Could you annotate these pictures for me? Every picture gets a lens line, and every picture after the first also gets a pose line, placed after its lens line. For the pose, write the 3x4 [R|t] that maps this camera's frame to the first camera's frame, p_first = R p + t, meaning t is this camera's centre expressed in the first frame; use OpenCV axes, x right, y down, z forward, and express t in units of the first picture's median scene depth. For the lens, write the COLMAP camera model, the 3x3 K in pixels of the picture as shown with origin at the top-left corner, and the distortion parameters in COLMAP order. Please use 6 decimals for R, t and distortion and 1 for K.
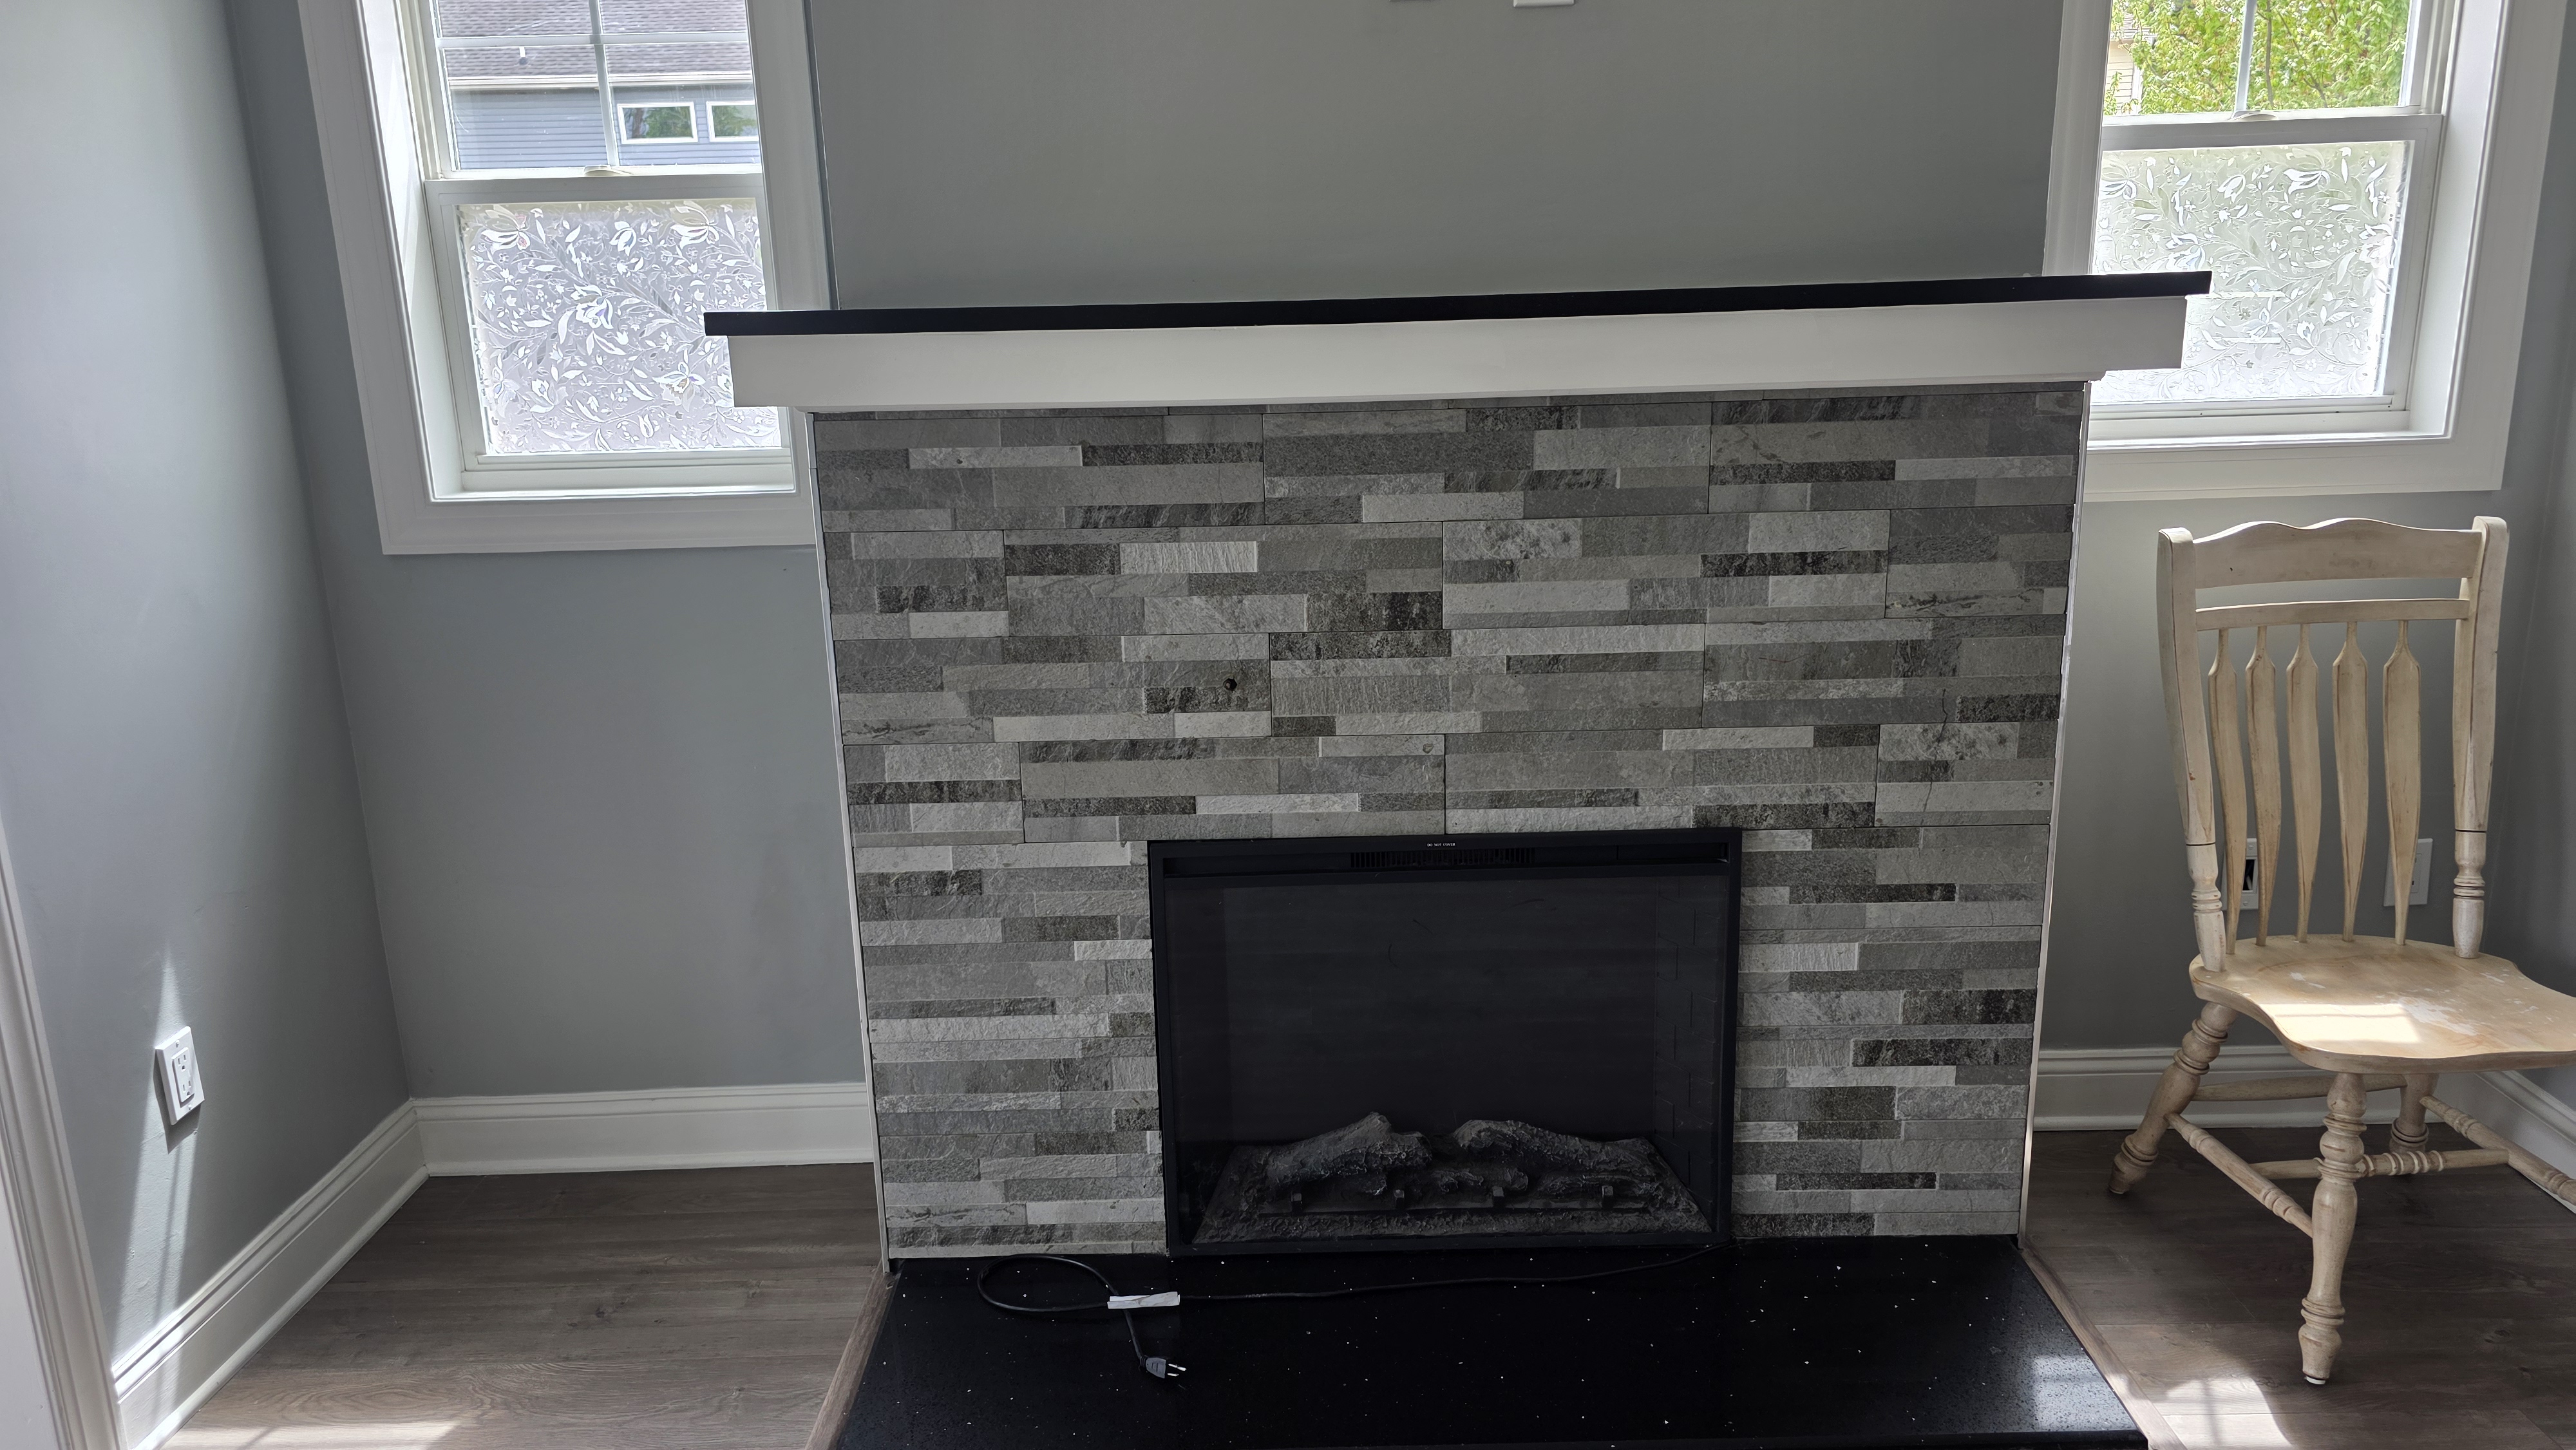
lens RADIAL K [[1735.8, 0, 1293.6], [0, 1735.8, 730.3], [0, 0, 1]] dist [0.101147, -0.092291]
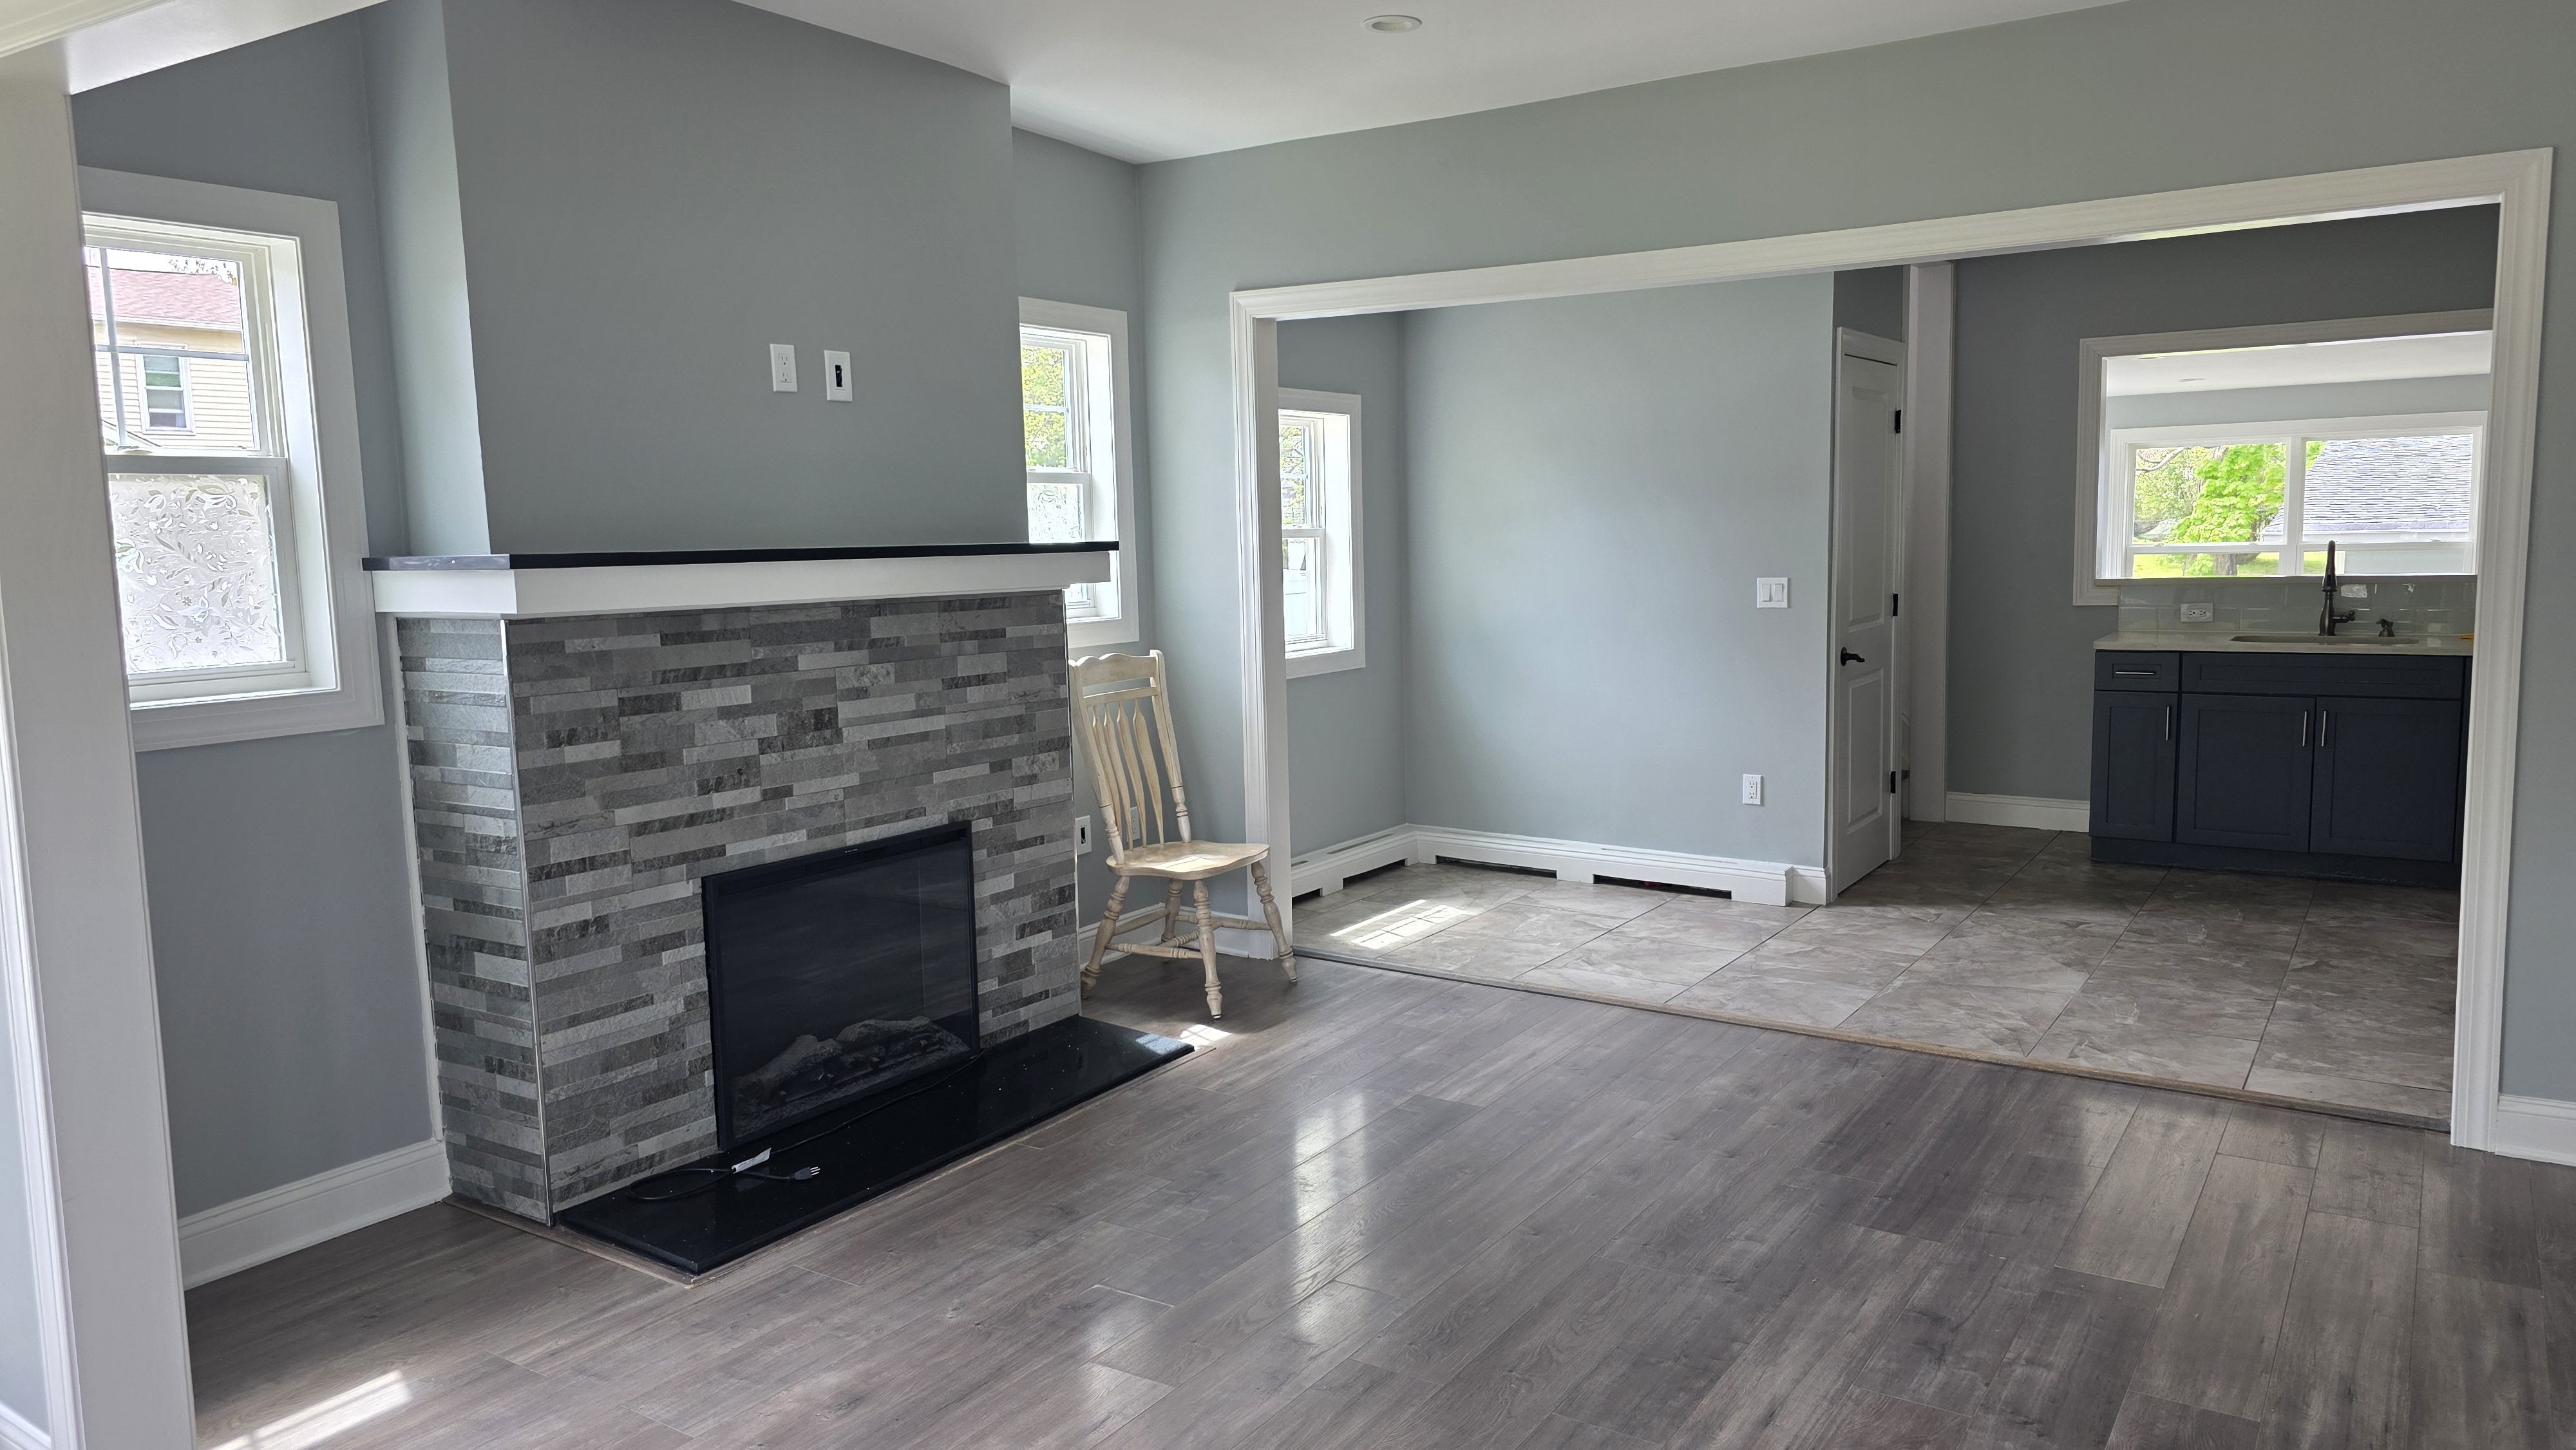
lens RADIAL K [[1735.8, 0, 1293.6], [0, 1735.8, 730.3], [0, 0, 1]] dist [0.101147, -0.092291]
pose [[0.550911, -0.083127, 0.830413, -1.128631], [0.207982, 0.977308, -0.040147, 0.111269], [-0.808233, 0.194828, 0.555699, -0.366466]]
